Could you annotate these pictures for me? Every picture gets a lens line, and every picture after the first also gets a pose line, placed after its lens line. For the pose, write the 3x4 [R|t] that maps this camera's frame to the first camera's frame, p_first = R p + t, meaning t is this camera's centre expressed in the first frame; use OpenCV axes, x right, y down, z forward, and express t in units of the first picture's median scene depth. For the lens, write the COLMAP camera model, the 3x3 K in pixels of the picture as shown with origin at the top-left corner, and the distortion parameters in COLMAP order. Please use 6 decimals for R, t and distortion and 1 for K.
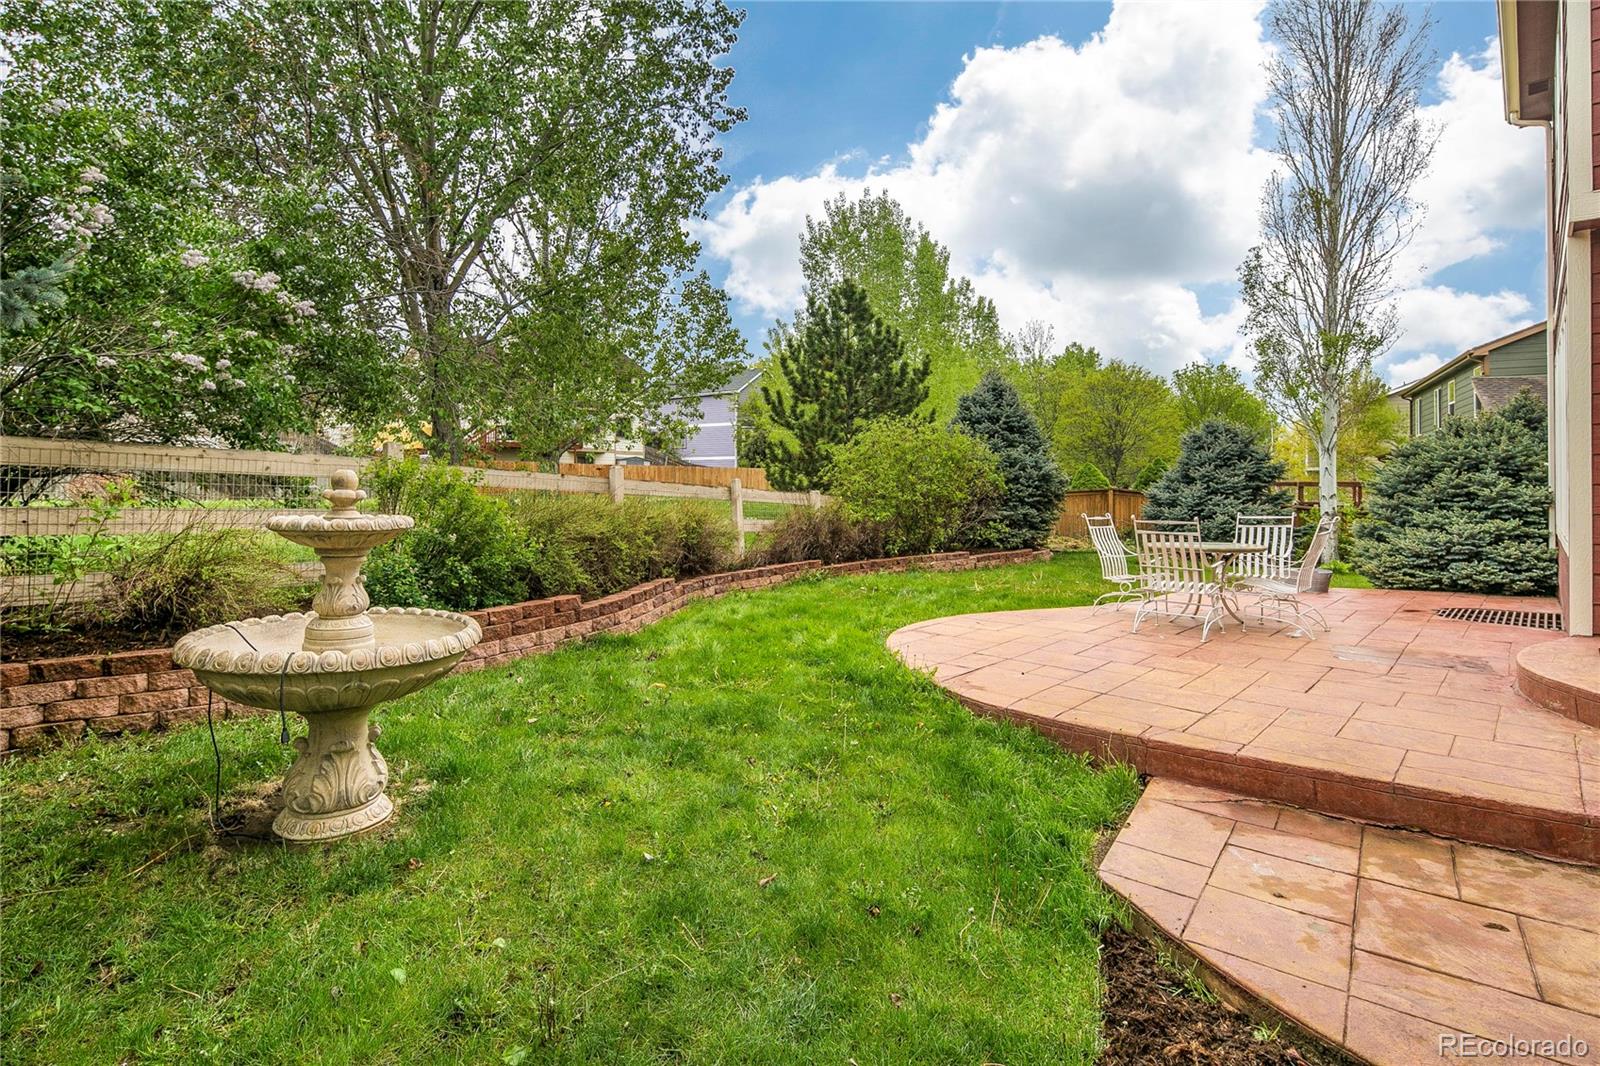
lens RADIAL K [[770.8, 0, 800.0], [0, 770.8, 533.0], [0, 0, 1]] dist [-0.000222, -0.000124]
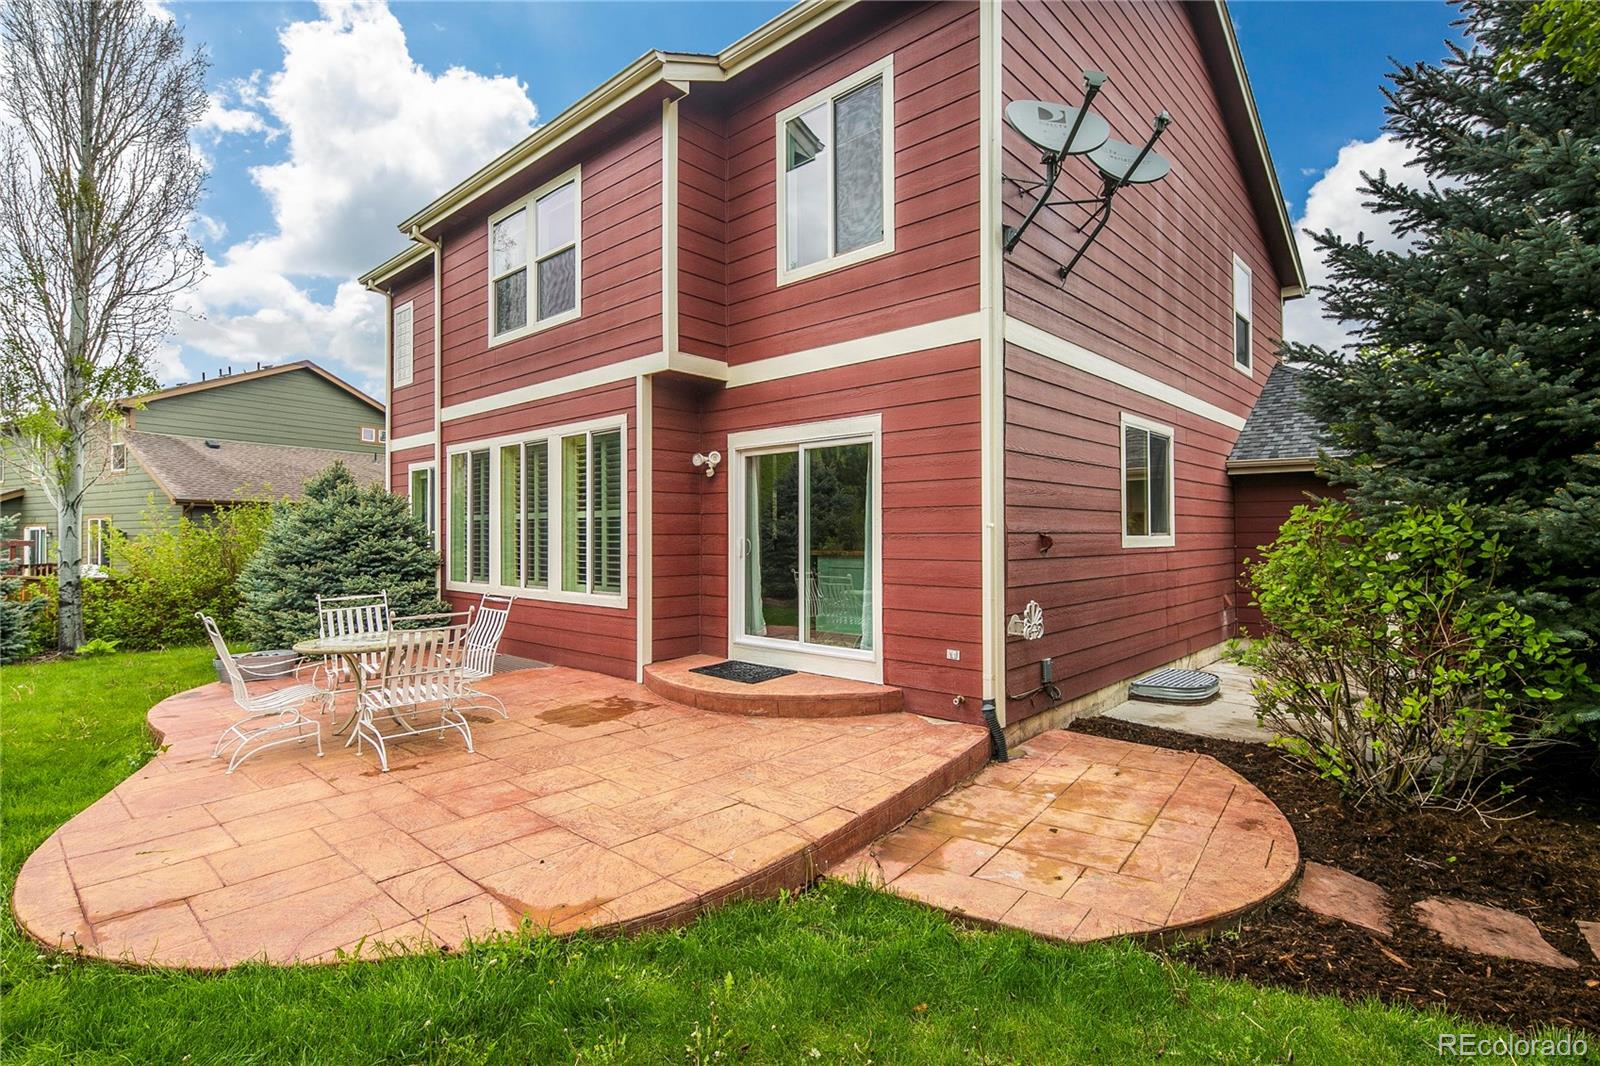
lens RADIAL K [[770.8, 0, 800.0], [0, 770.8, 533.0], [0, 0, 1]] dist [-0.000222, -0.000124]
pose [[-0.012049, -0.001988, 0.999925, -0.647187], [0.066493, 0.997783, 0.002785, -0.151441], [-0.997714, 0.066522, -0.011891, 1.266473]]
